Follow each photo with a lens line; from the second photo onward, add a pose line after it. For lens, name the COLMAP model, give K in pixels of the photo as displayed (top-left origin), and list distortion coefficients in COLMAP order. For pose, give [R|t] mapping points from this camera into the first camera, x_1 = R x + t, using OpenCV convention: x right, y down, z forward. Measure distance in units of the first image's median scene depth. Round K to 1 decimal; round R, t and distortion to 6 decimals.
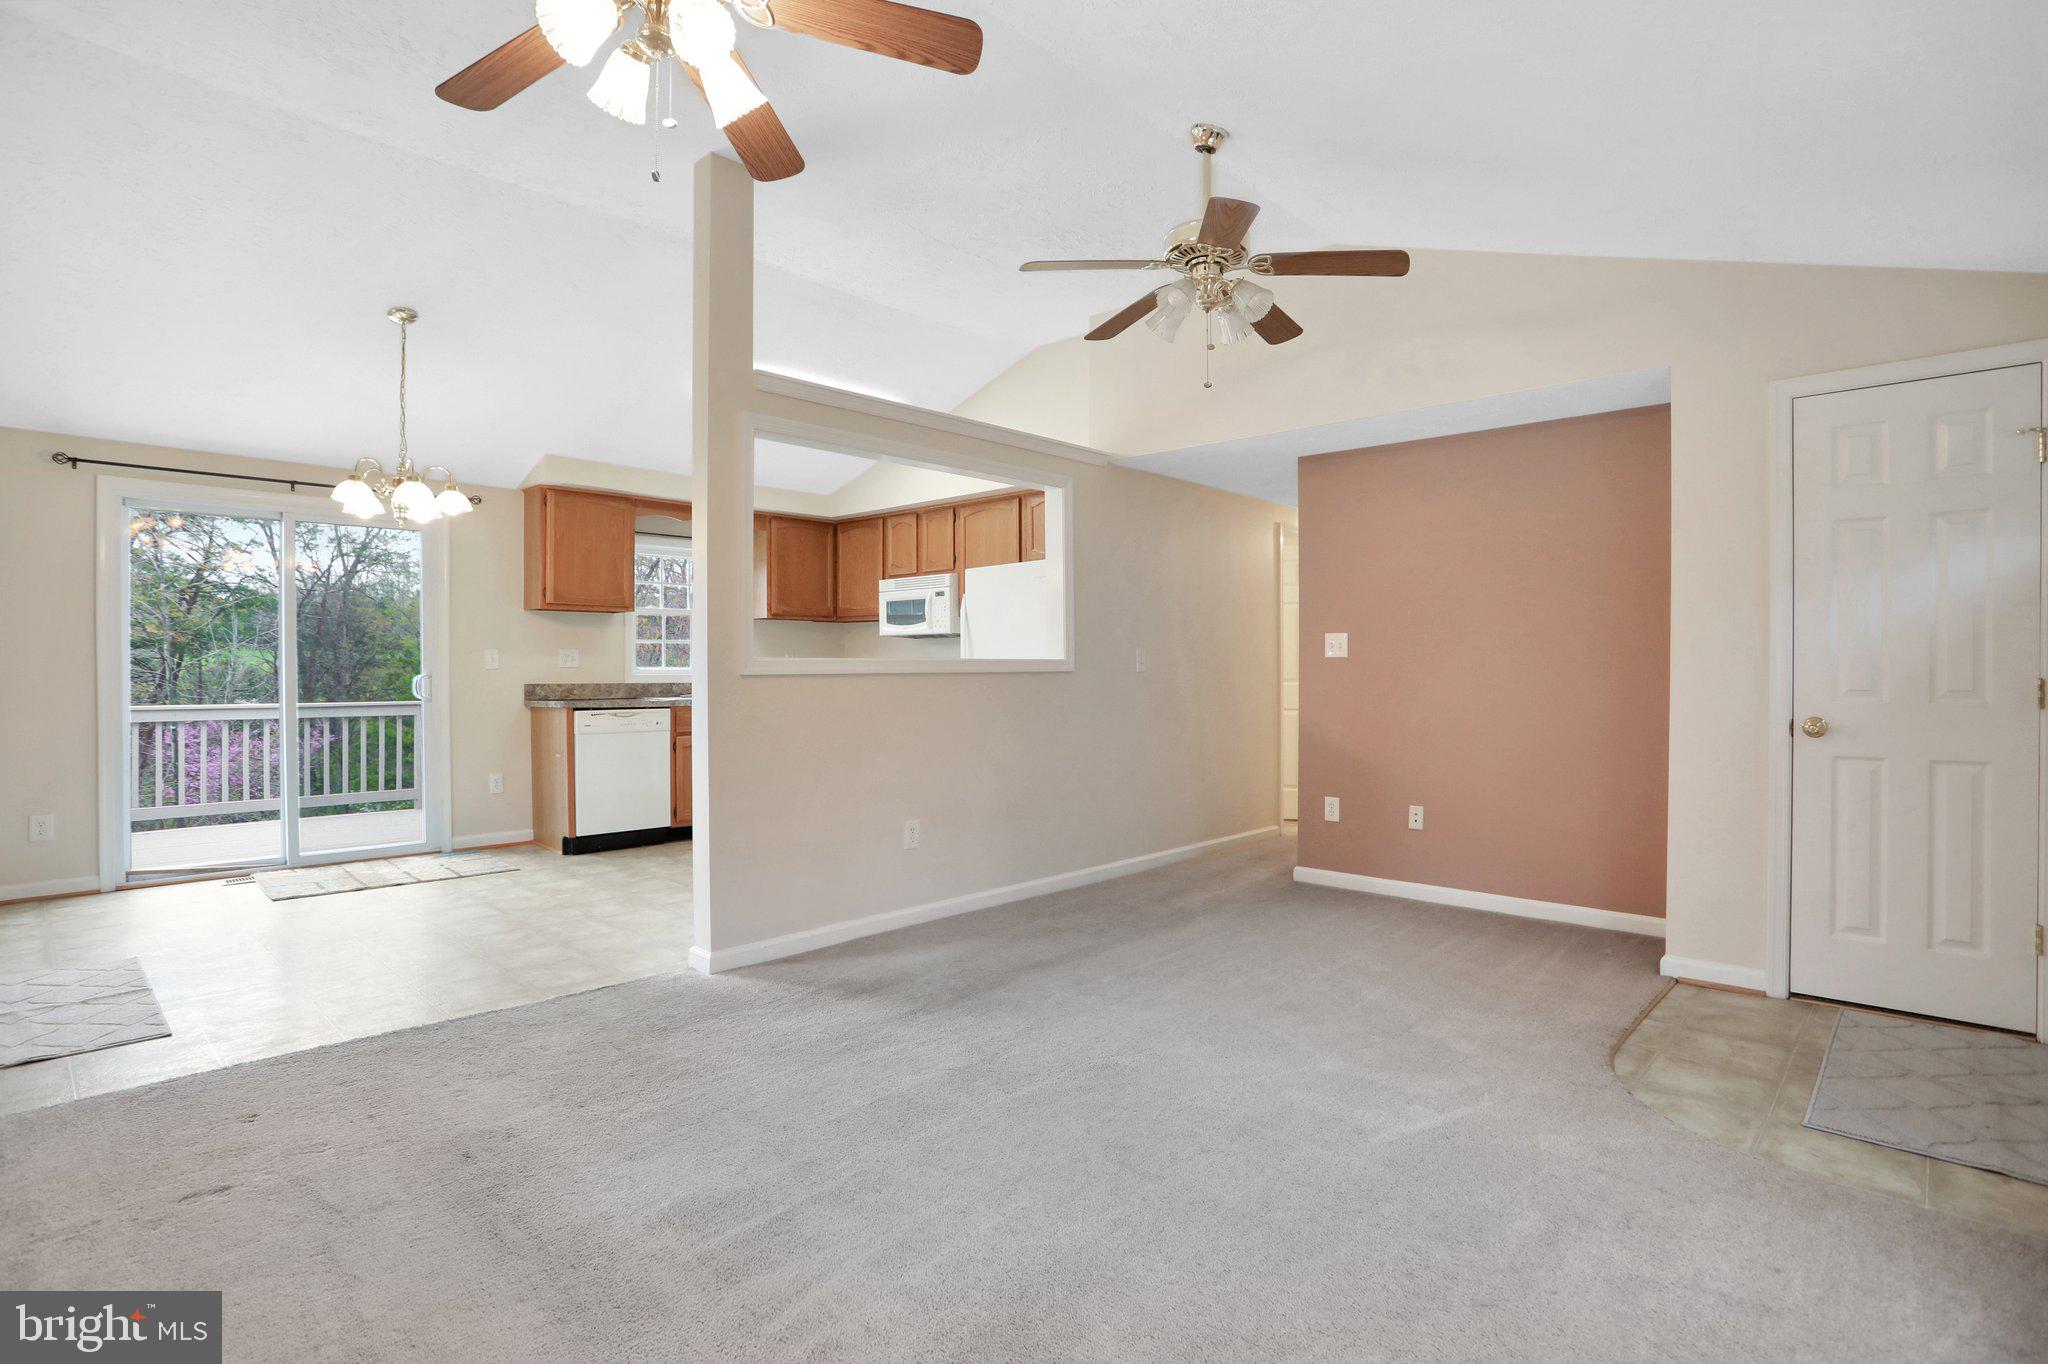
lens RADIAL K [[1036.1, 0, 1075.0], [0, 1036.1, 671.3], [0, 0, 1]] dist [-0.029604, 0.003230]
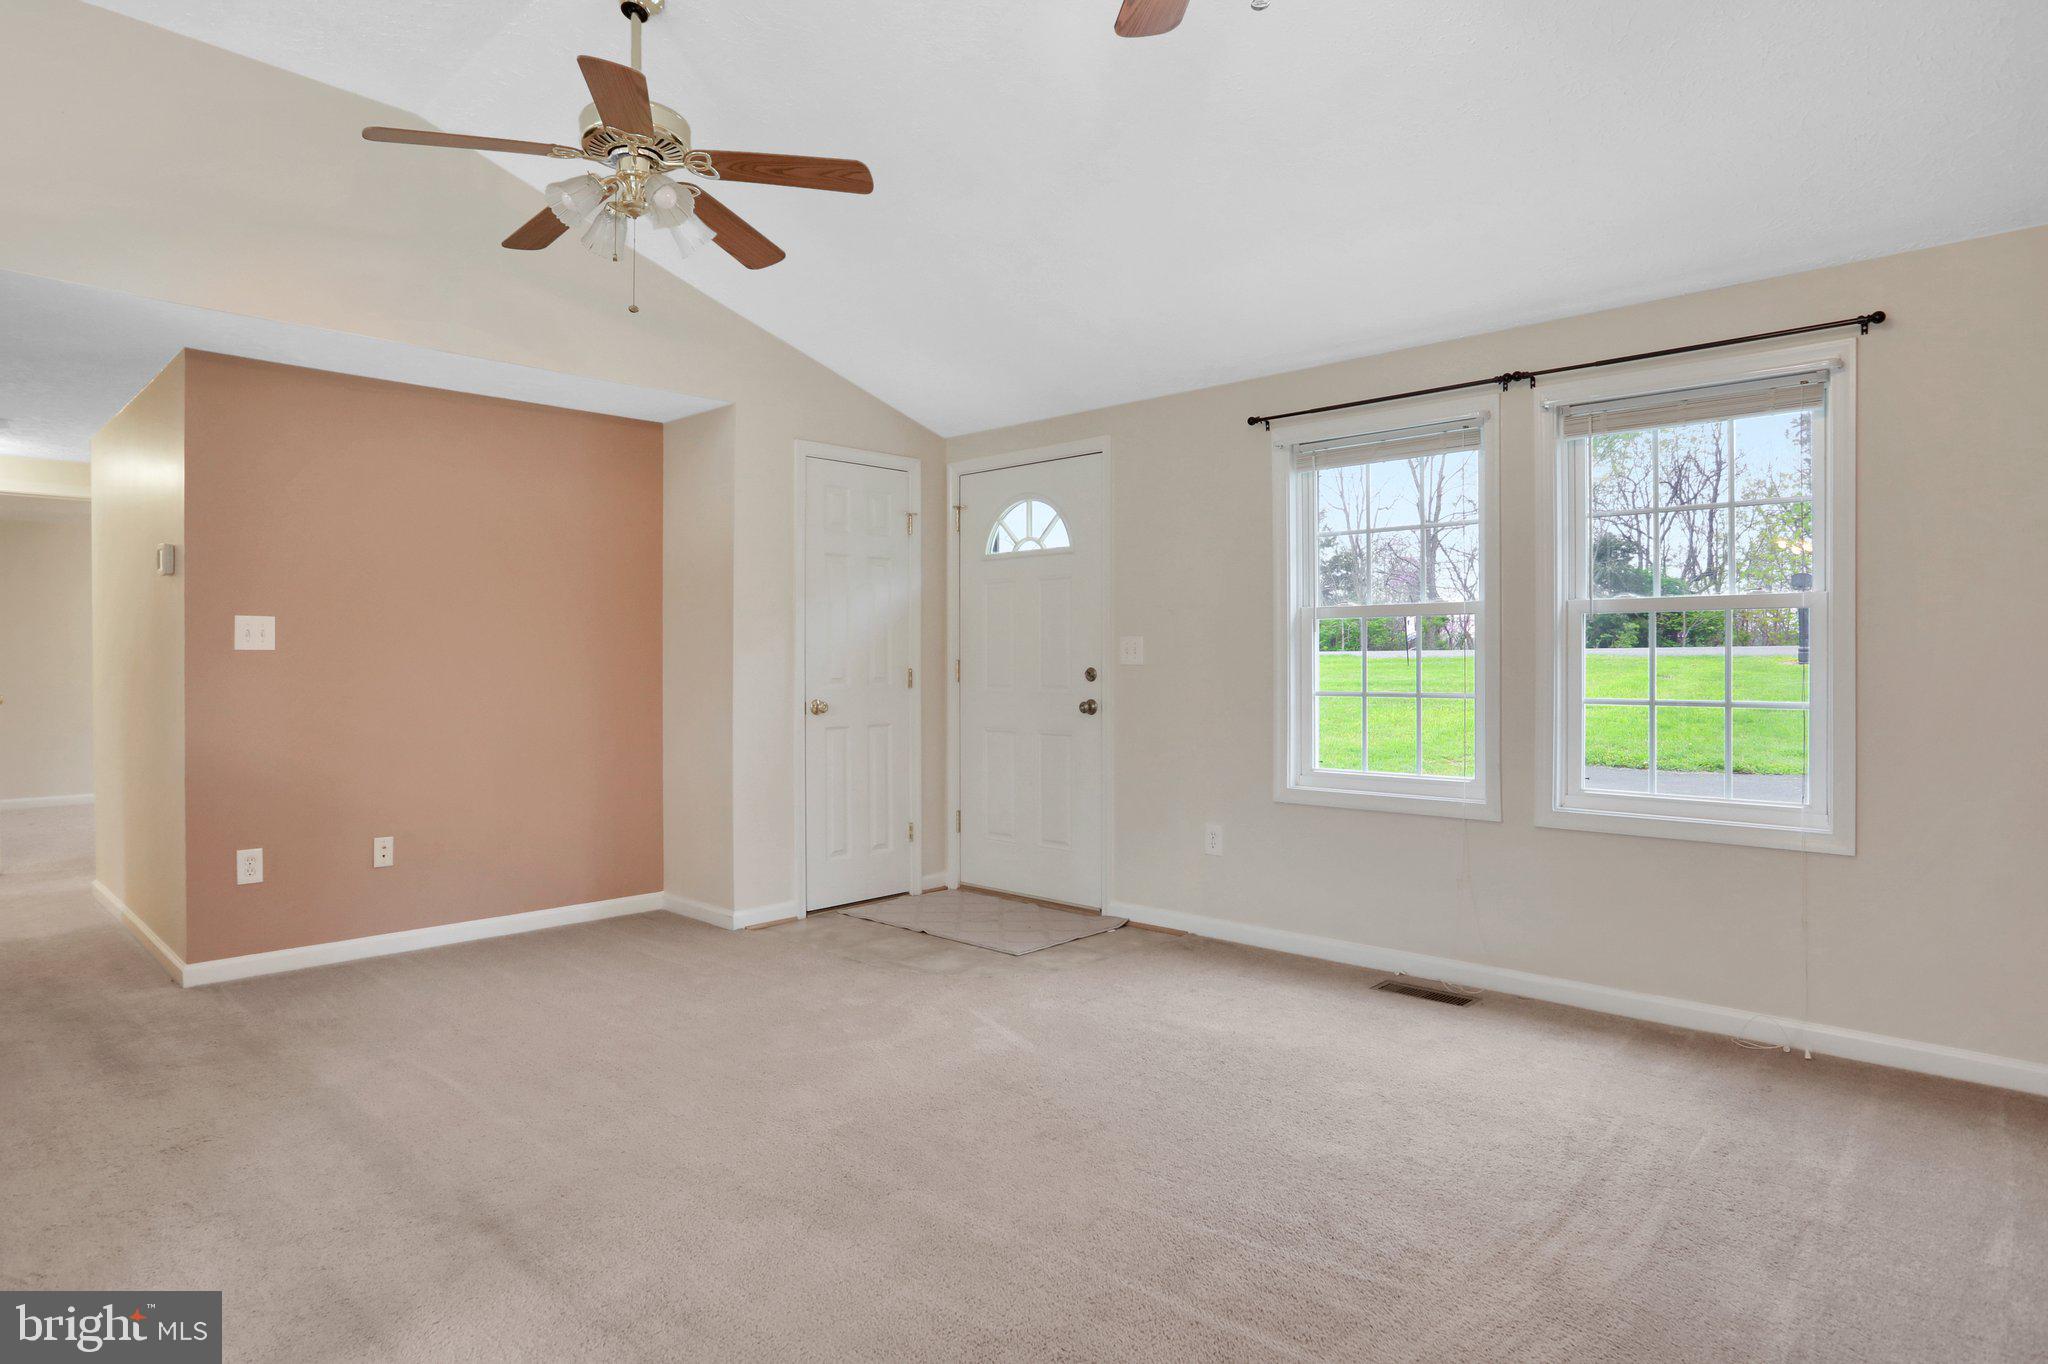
lens RADIAL K [[1121.6, 0, 1029.7], [0, 1121.6, 667.0], [0, 0, 1]] dist [-0.046770, 0.007752]
pose [[0.026648, -0.003403, 0.999639, -0.709418], [0.007725, 0.999965, 0.003198, -0.000281], [-0.999615, 0.007637, 0.026673, 0.666667]]
